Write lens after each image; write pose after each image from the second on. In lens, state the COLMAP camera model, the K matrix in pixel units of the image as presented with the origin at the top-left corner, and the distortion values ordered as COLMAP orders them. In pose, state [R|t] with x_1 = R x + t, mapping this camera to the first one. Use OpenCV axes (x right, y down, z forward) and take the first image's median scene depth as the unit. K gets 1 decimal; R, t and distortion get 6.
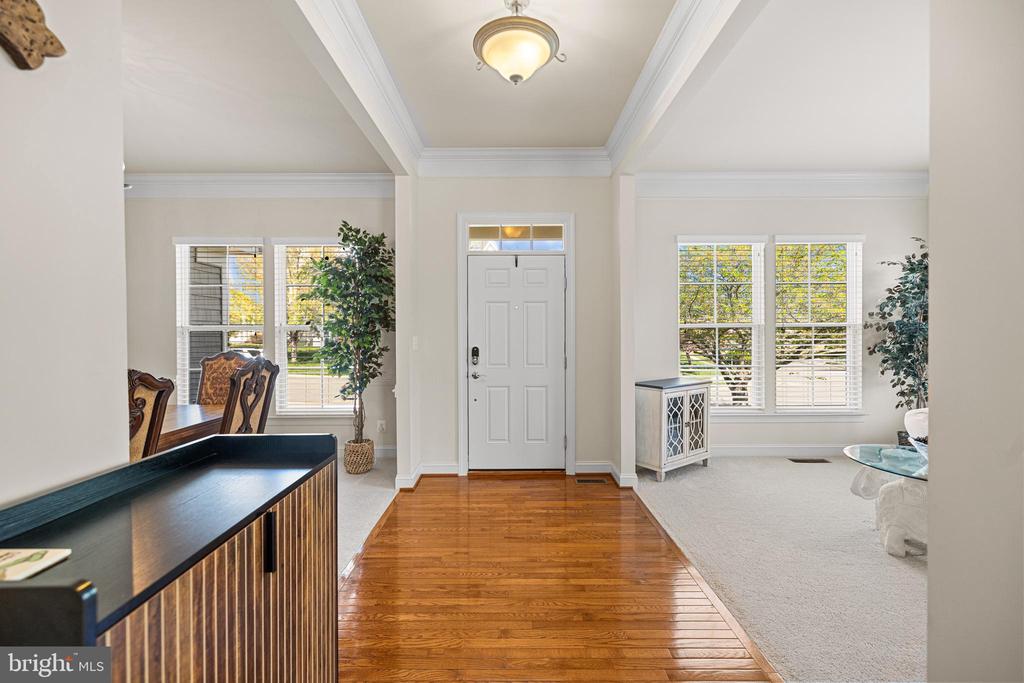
lens RADIAL K [[429.5, 0, 512.4], [0, 429.5, 335.6], [0, 0, 1]] dist [-0.000112, -0.000381]
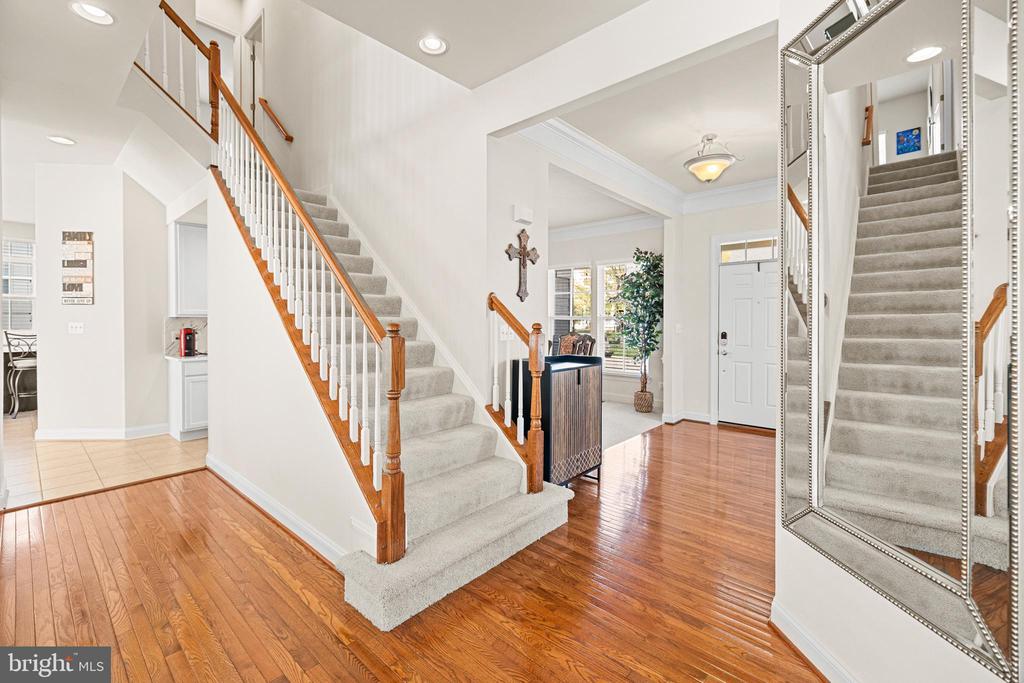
lens RADIAL K [[439.3, 0, 507.3], [0, 439.3, 322.7], [0, 0, 1]] dist [0.001196, -0.000025]
pose [[0.741389, 0.009747, -0.671004, 0.328880], [-0.011659, 0.999931, 0.001643, 0.002596], [0.670974, 0.006605, 0.741452, -0.484417]]
